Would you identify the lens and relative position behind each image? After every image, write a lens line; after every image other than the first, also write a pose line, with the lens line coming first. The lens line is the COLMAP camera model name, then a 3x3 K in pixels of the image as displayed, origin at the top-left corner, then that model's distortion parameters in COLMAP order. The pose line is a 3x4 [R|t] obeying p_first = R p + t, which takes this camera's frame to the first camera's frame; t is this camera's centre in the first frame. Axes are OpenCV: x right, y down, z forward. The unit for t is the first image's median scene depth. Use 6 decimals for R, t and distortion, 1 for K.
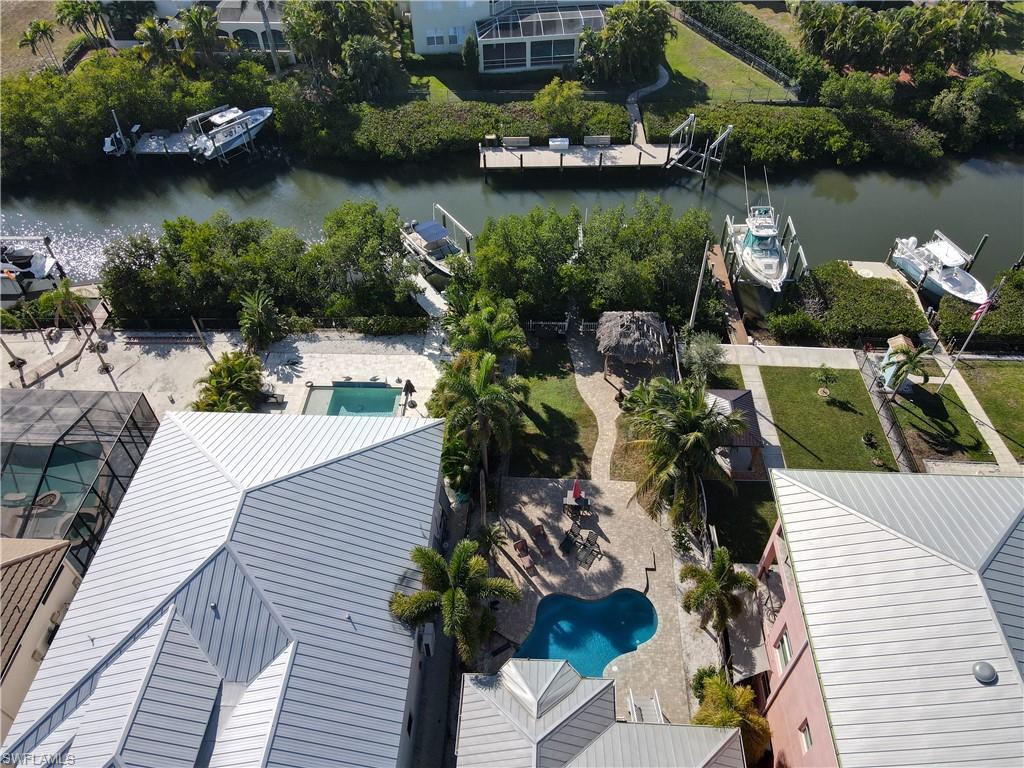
lens RADIAL K [[771.1, 0, 514.1], [0, 771.1, 384.6], [0, 0, 1]] dist [0.006902, 0.020629]
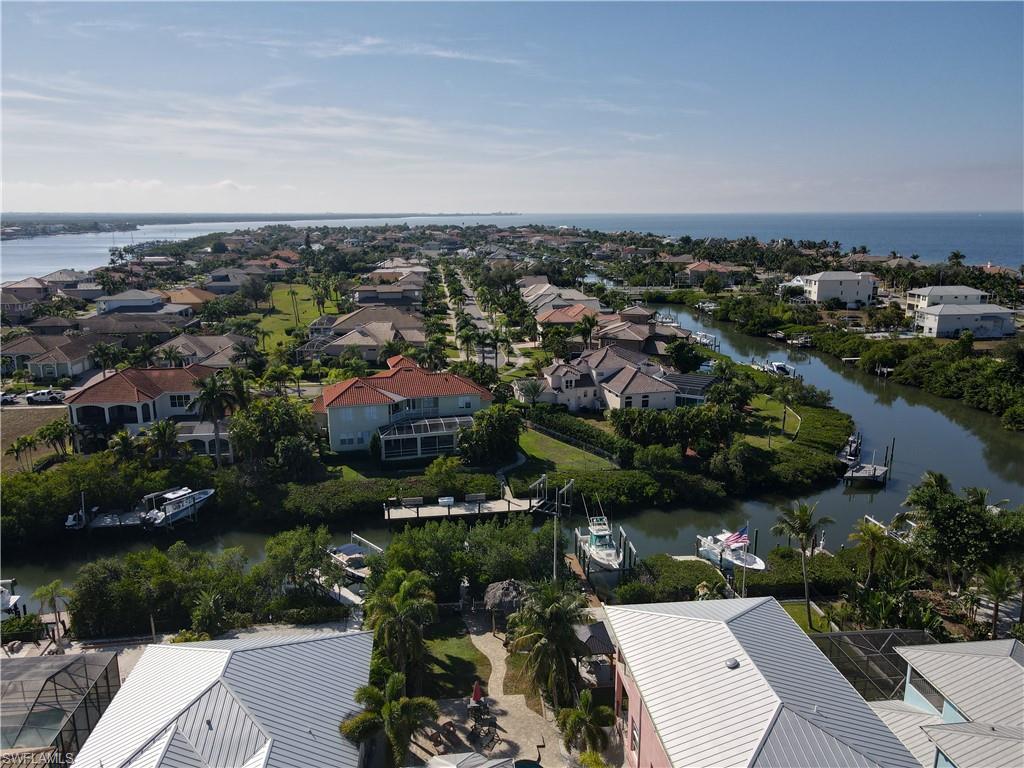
lens RADIAL K [[771.1, 0, 514.8], [0, 771.1, 382.8], [0, 0, 1]] dist [0.006902, 0.020629]
pose [[0.987517, -0.022503, 0.155898, -0.025658], [0.103959, 0.836671, -0.537748, 0.232123], [-0.118335, 0.547243, 0.828567, -0.196154]]
